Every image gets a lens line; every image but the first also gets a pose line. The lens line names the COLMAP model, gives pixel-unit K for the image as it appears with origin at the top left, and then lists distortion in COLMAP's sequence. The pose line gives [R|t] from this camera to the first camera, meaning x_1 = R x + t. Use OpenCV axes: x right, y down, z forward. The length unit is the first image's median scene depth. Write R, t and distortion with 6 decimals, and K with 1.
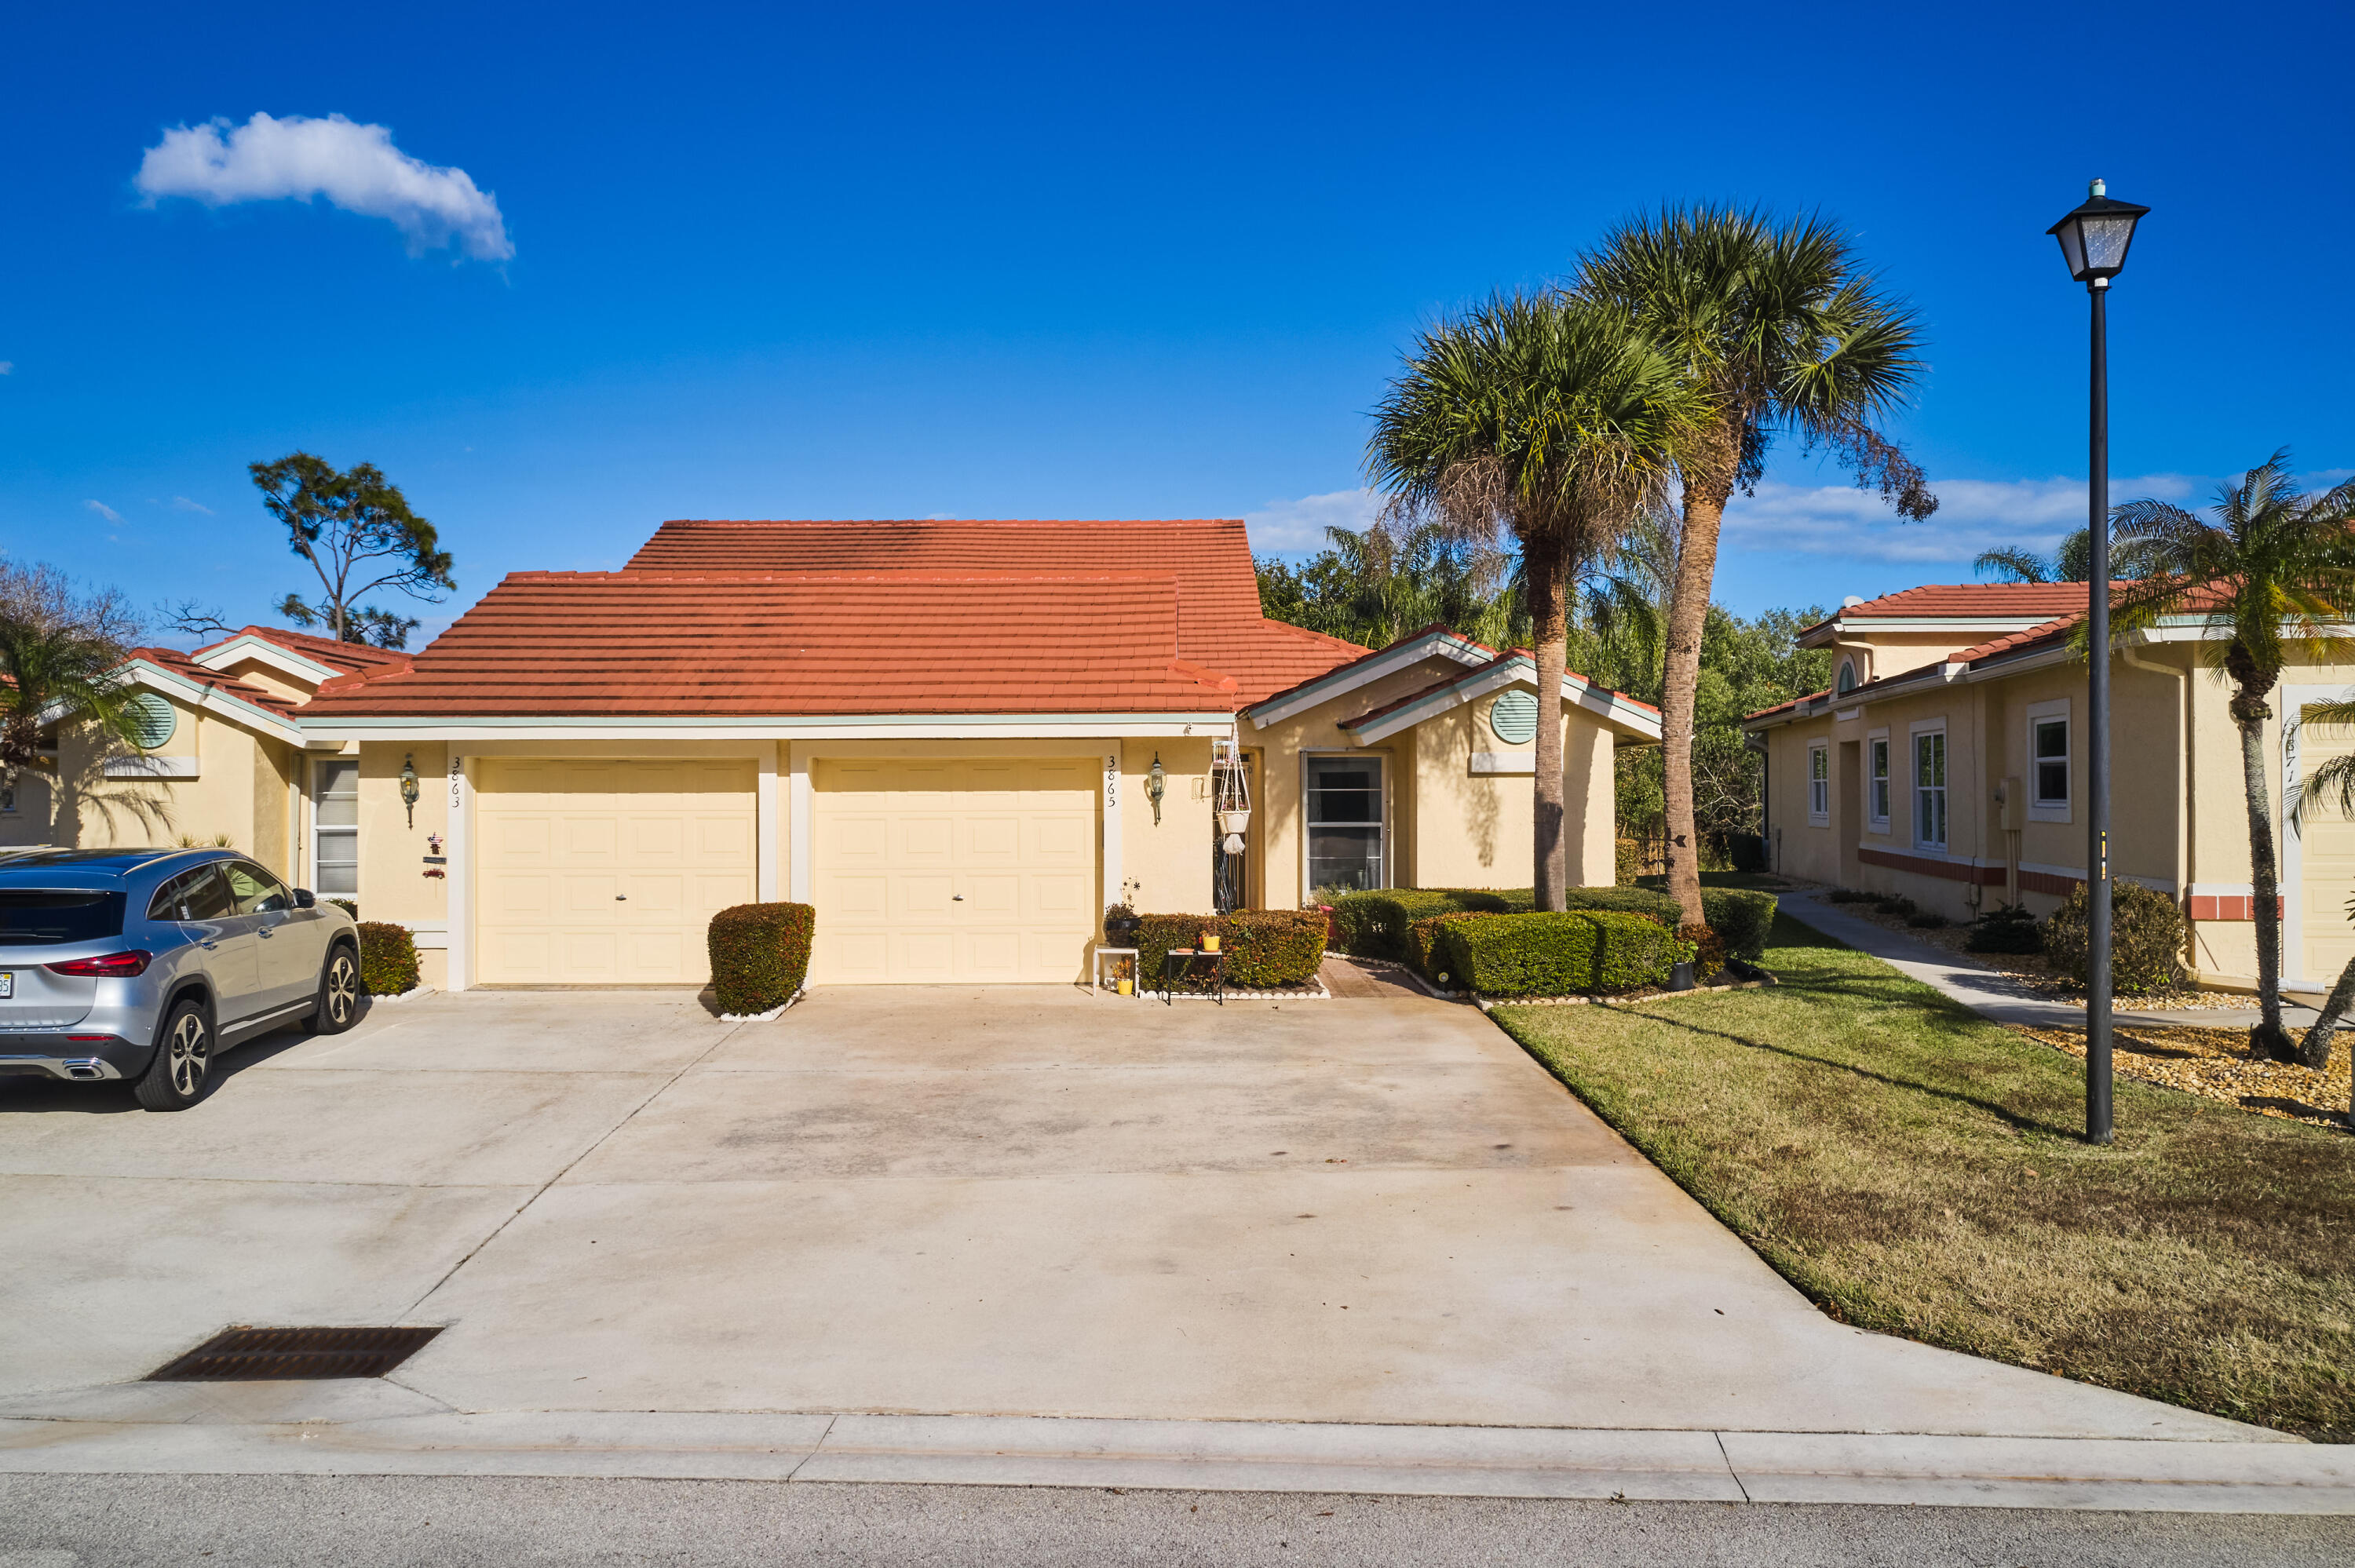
lens RADIAL K [[1847.1, 0, 1177.2], [0, 1847.1, 773.4], [0, 0, 1]] dist [-0.016415, -0.010150]
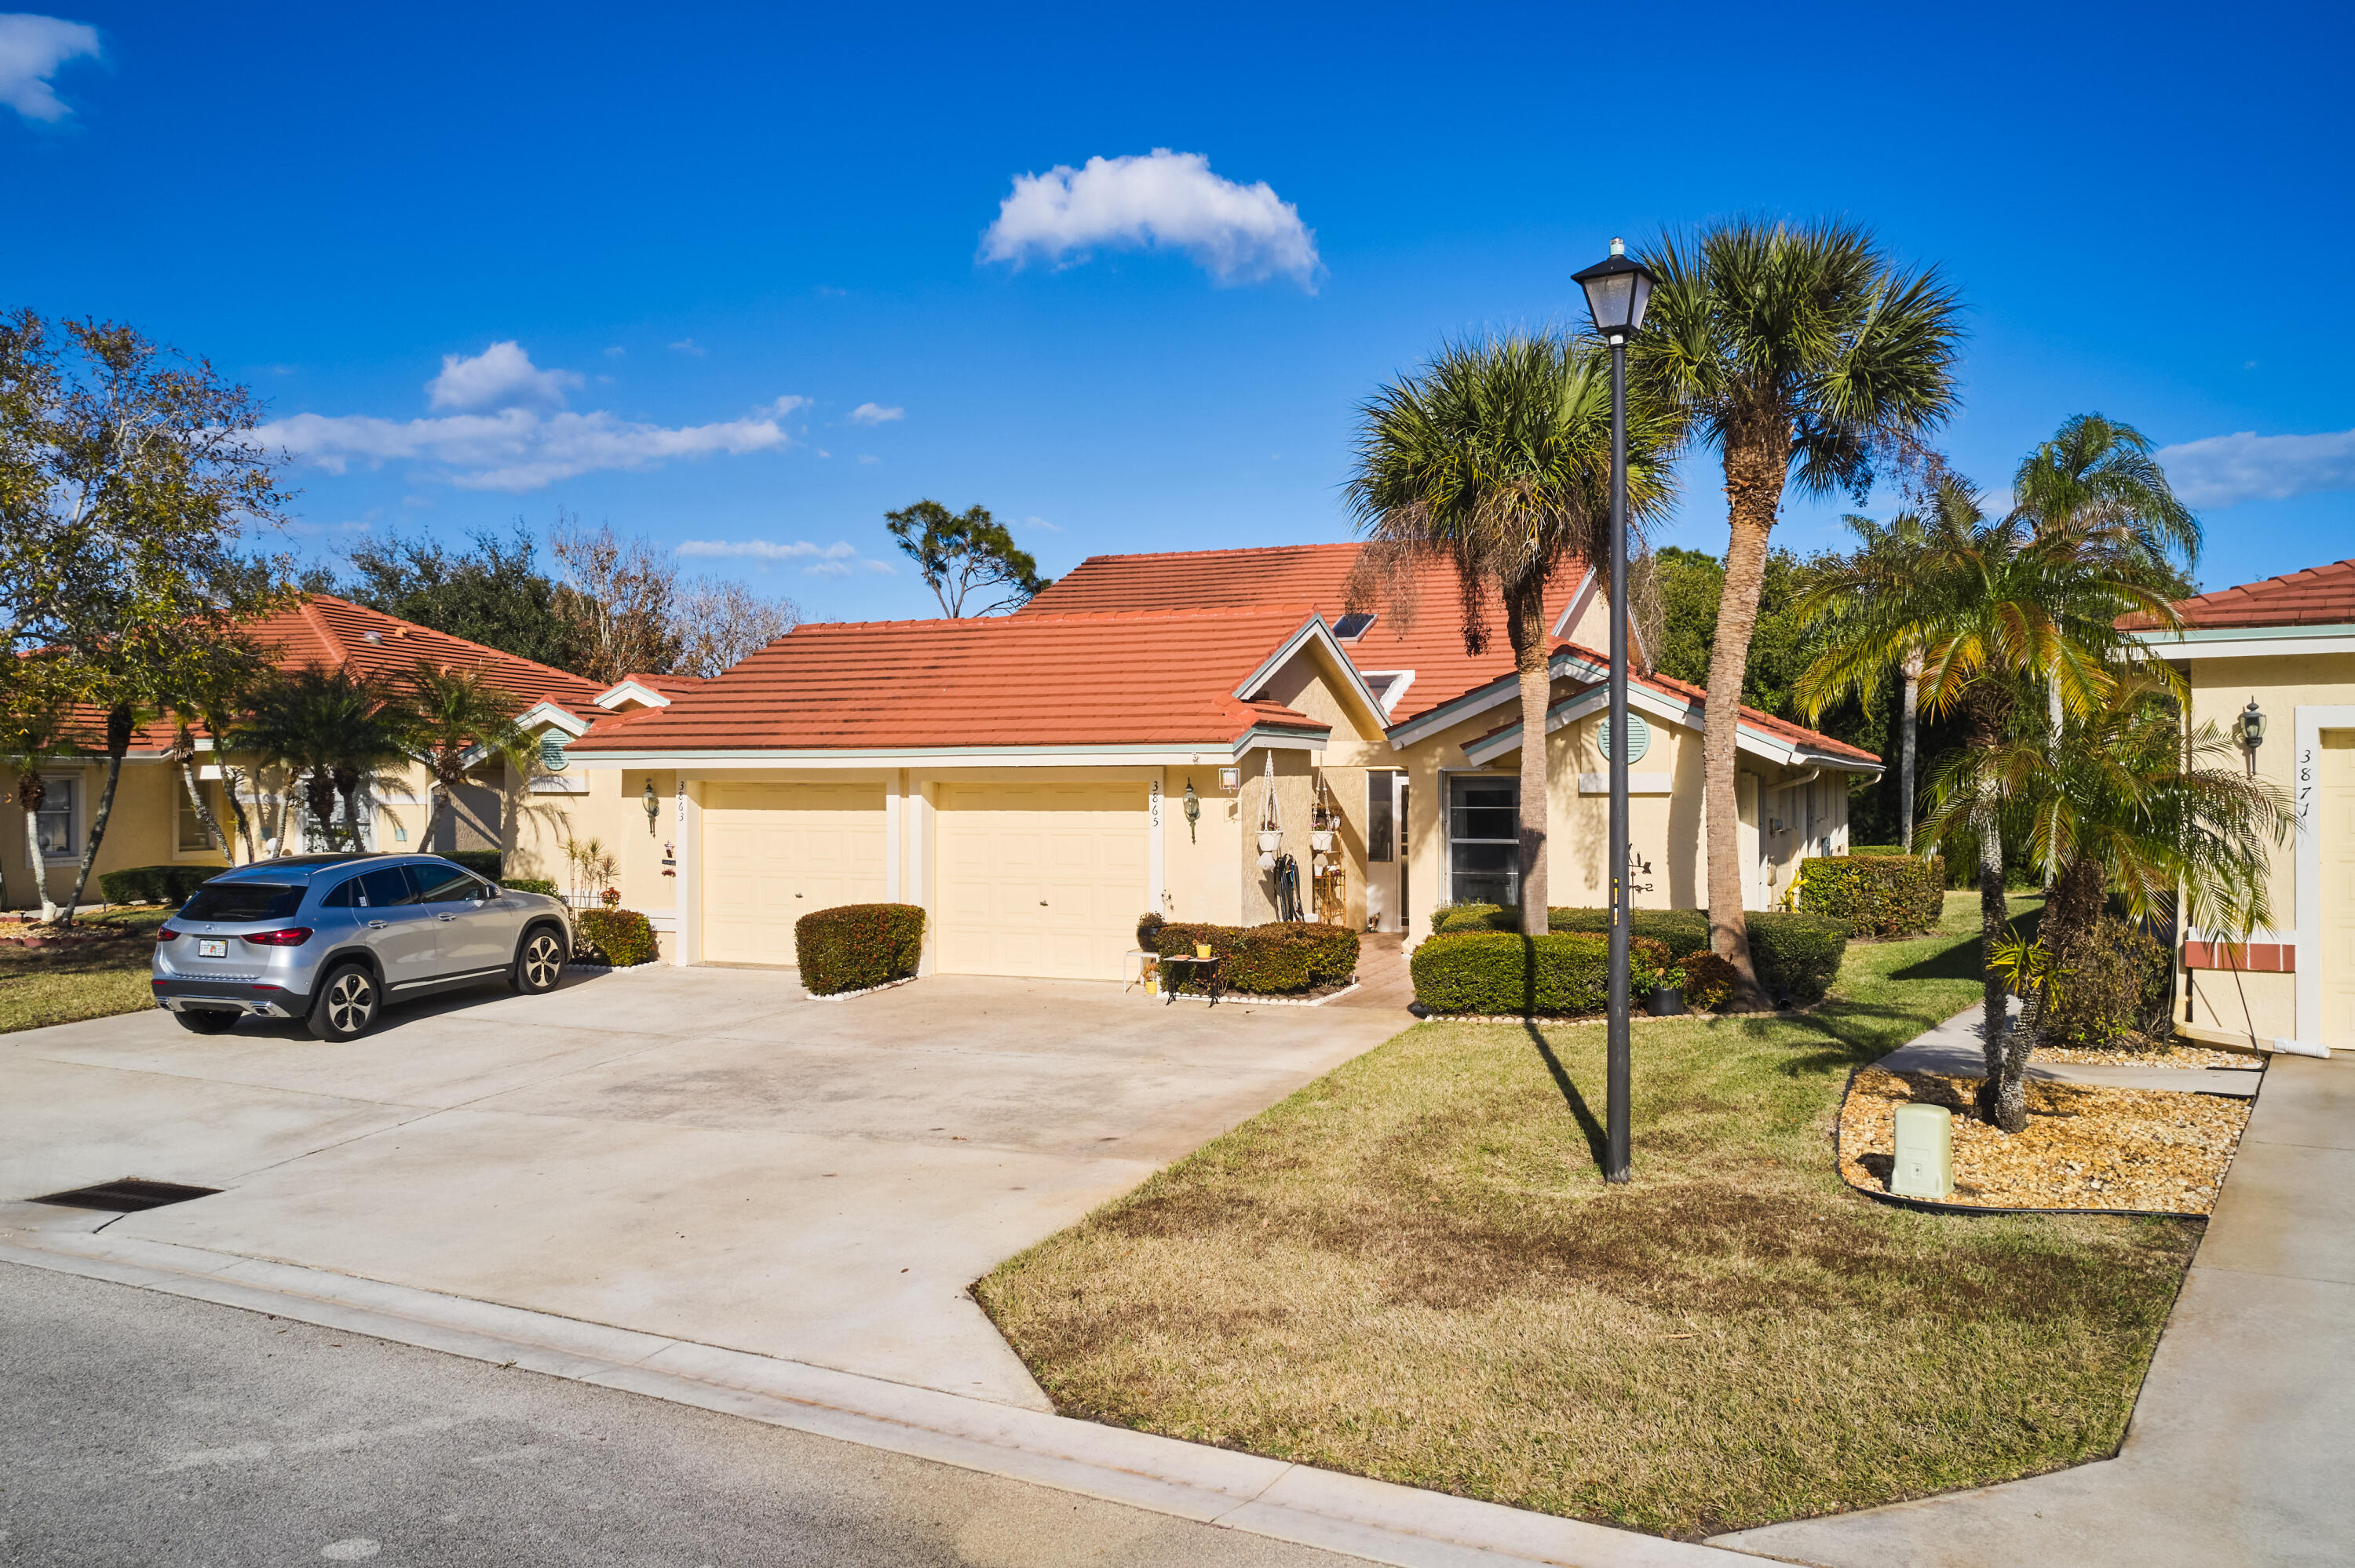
lens RADIAL K [[1847.1, 0, 1178.0], [0, 1847.1, 768.7], [0, 0, 1]] dist [-0.016415, -0.010150]
pose [[0.914499, -0.001246, -0.404586, 0.433807], [0.002642, 0.999992, 0.002891, -0.020299], [0.404579, -0.003712, 0.914495, -0.022039]]
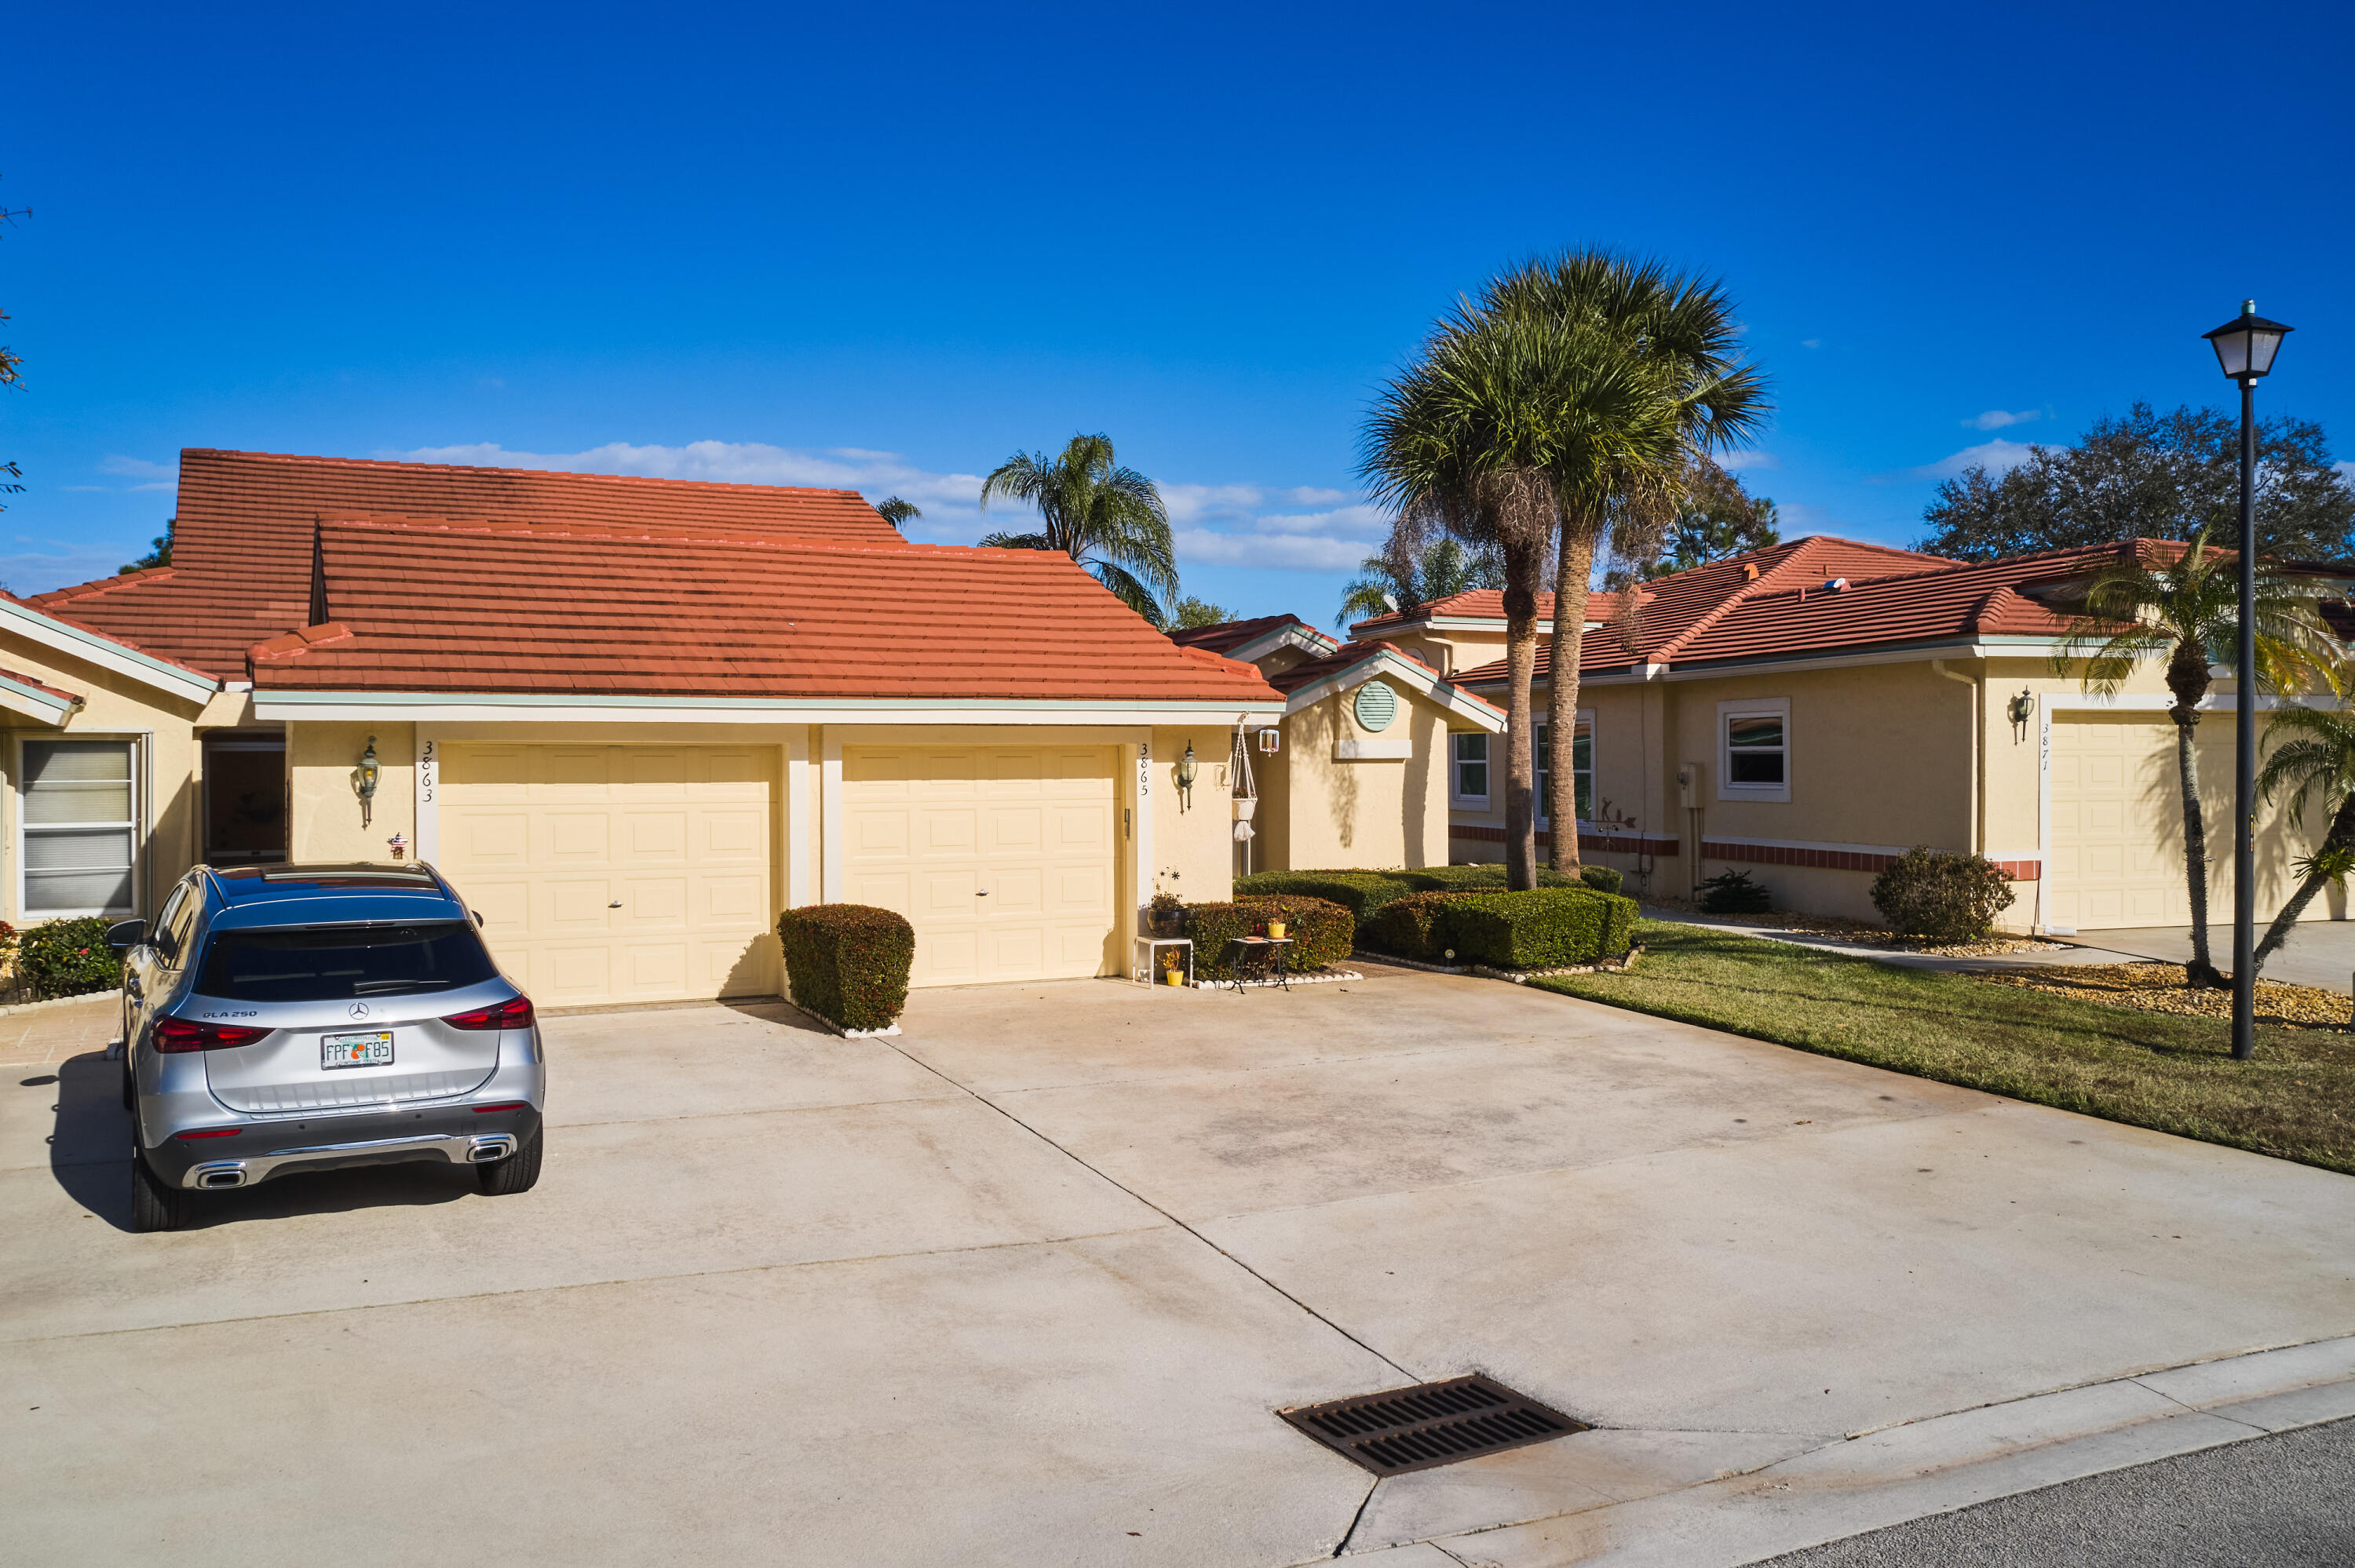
lens RADIAL K [[1847.1, 0, 1174.1], [0, 1847.1, 790.3], [0, 0, 1]] dist [-0.016415, -0.010150]
pose [[0.899924, -0.005936, 0.436007, -0.450042], [-0.004332, 0.999736, 0.022551, -0.006804], [-0.436025, -0.022183, 0.899661, 0.112789]]
